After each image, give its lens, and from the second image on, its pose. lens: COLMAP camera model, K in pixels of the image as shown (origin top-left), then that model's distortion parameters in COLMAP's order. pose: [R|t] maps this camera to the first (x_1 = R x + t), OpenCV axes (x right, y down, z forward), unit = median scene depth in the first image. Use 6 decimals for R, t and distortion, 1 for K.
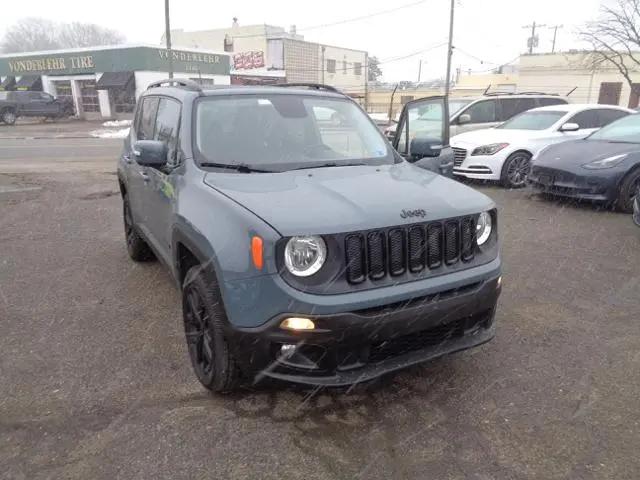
lens RADIAL K [[477.9, 0, 320.0], [0, 477.9, 240.0], [0, 0, 1]] dist [0.006754, 0.001207]
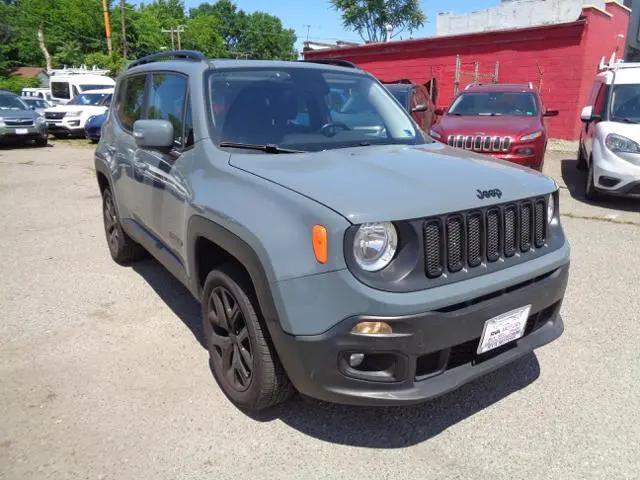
lens RADIAL K [[479.6, 0, 325.0], [0, 479.6, 240.5], [0, 0, 1]] dist [0.004239, 0.001581]
pose [[0.995129, -0.035086, 0.092125, -0.185961], [0.033969, 0.999329, 0.013665, 0.007740], [-0.092543, -0.010469, 0.995654, 0.165779]]
